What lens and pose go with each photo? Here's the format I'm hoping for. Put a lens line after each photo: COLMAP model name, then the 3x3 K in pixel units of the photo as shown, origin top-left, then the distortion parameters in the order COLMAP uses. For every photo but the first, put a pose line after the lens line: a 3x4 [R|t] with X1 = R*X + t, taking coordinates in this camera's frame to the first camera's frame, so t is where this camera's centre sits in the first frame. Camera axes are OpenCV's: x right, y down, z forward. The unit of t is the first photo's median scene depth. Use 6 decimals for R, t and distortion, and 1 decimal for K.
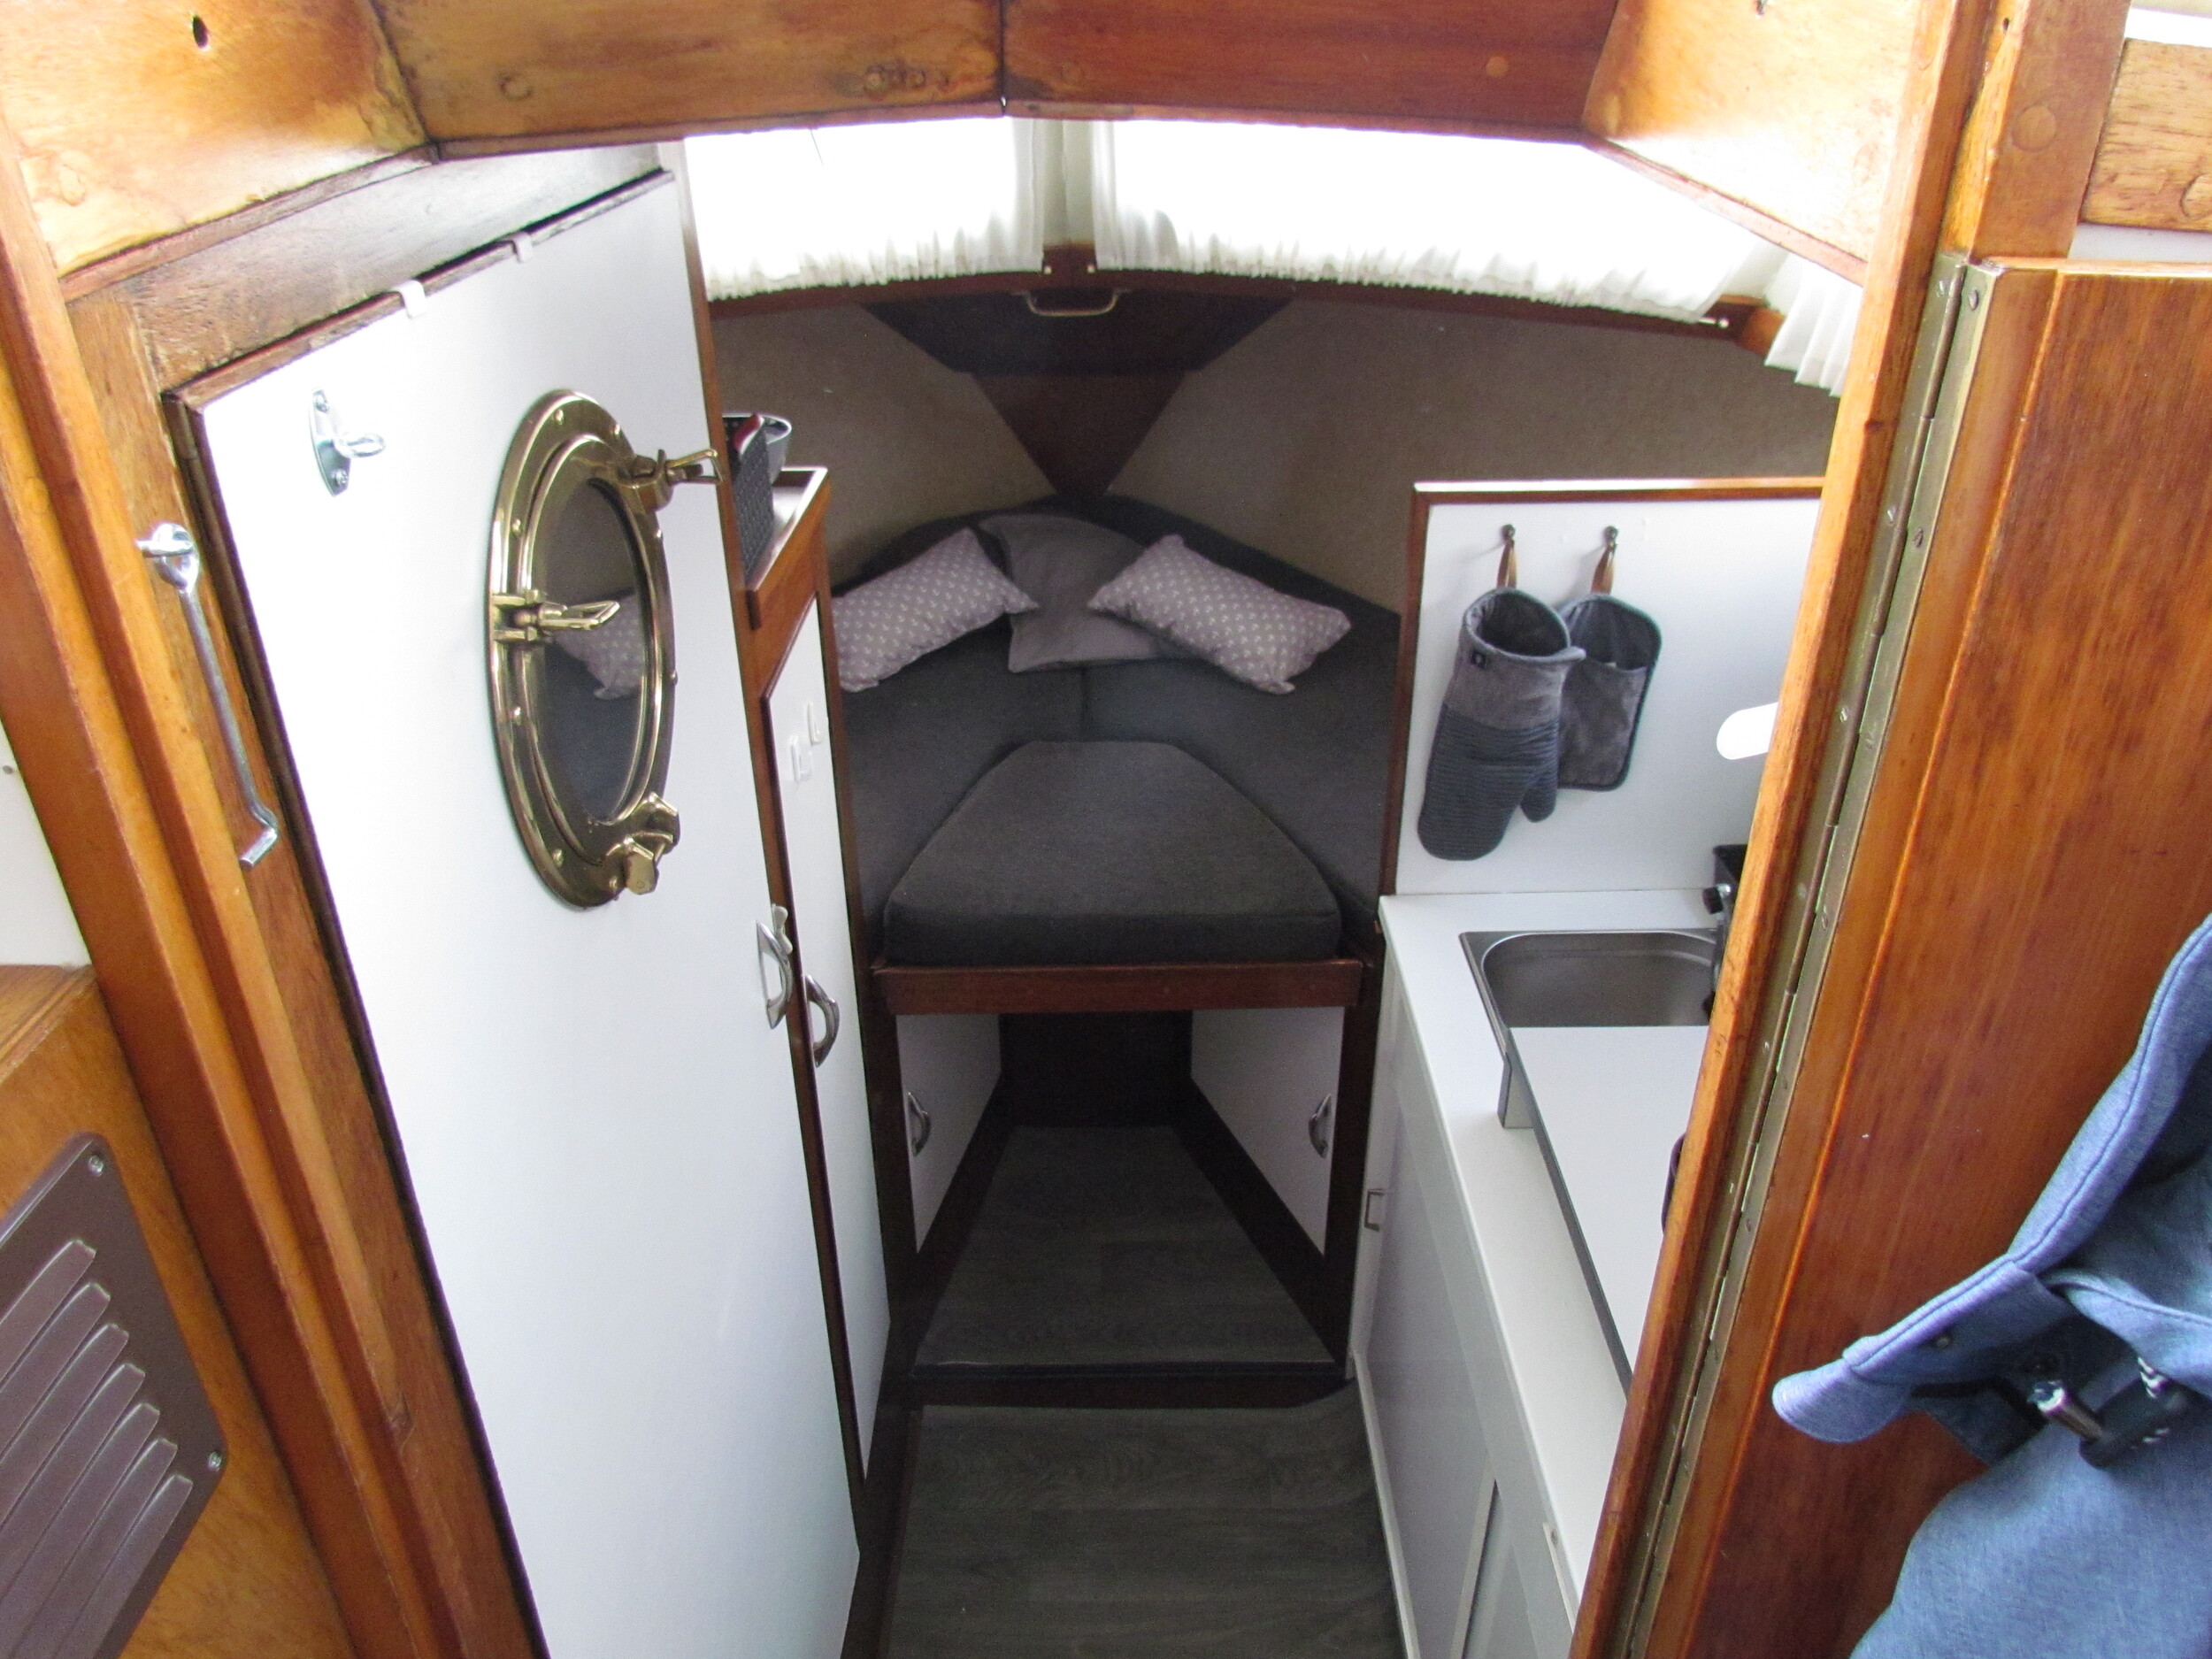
lens RADIAL K [[1566.2, 0, 1108.4], [0, 1566.2, 845.3], [0, 0, 1]] dist [-0.033737, 0.015867]
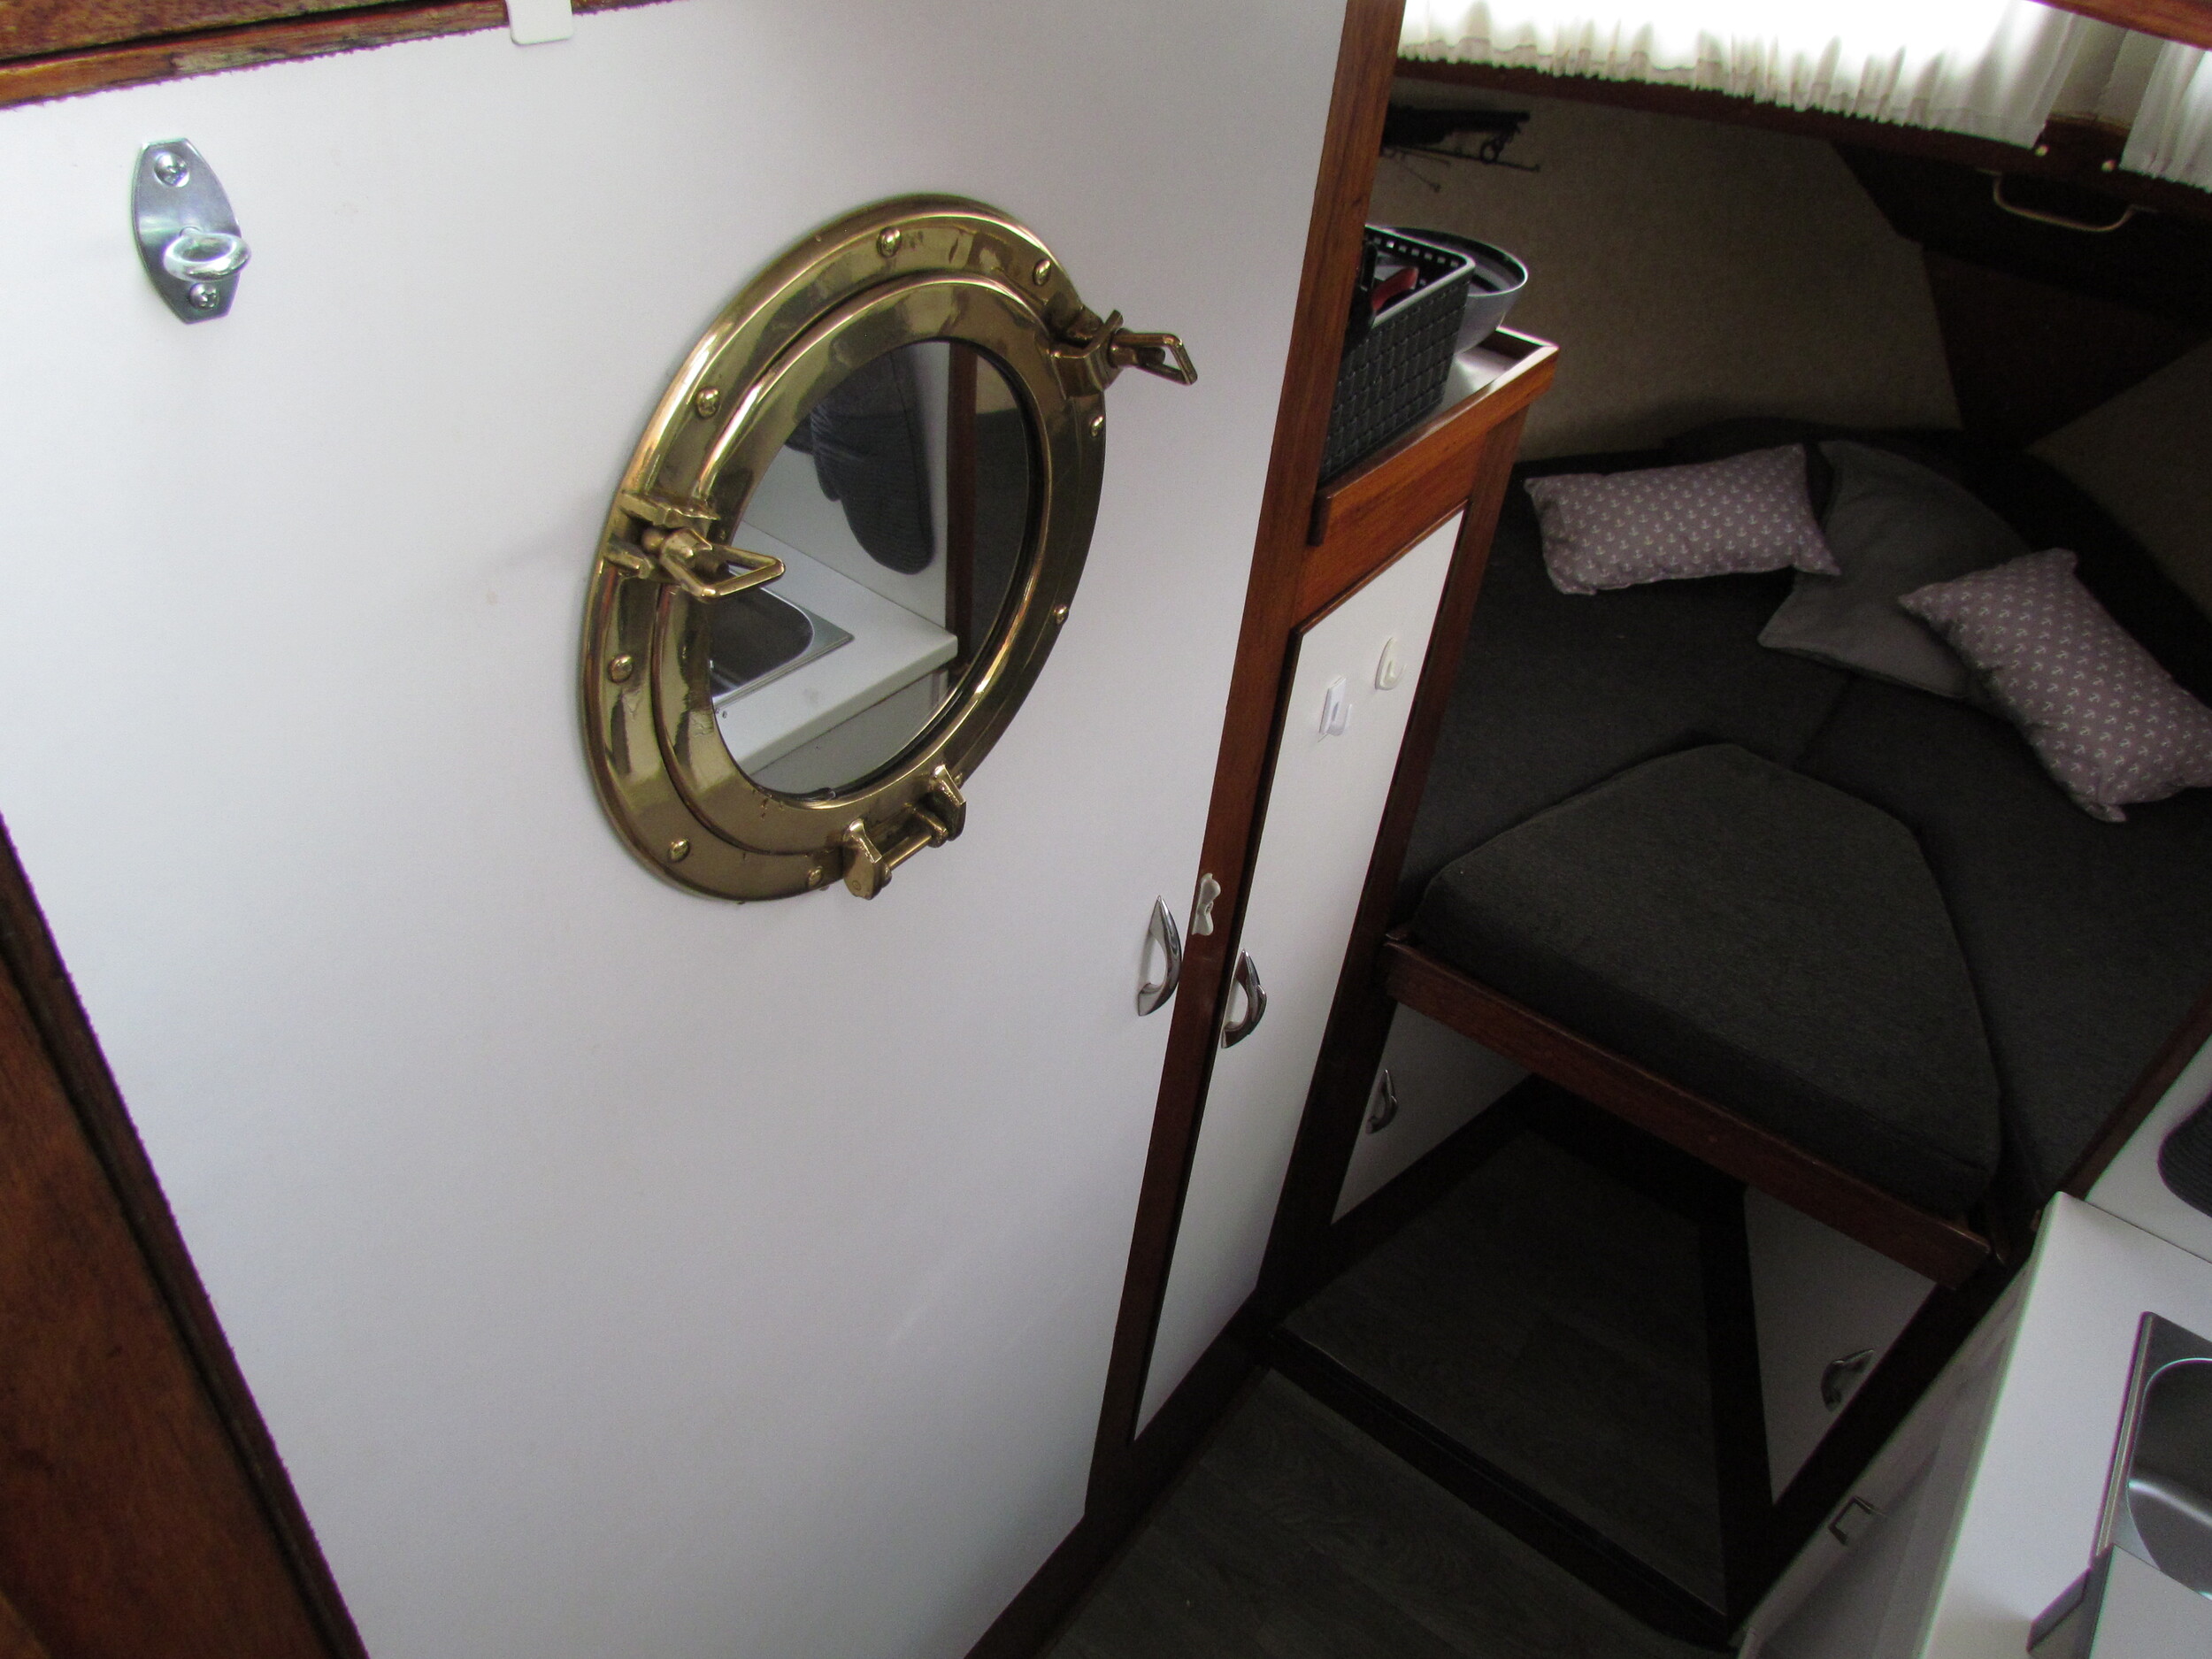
lens RADIAL K [[1566.2, 0, 1108.4], [0, 1566.2, 845.3], [0, 0, 1]] dist [-0.033737, 0.015867]
pose [[0.806252, 0.437401, -0.398293, 0.035554], [-0.373525, 0.898499, 0.230605, -0.091593], [0.458733, -0.037154, 0.887797, 0.180109]]
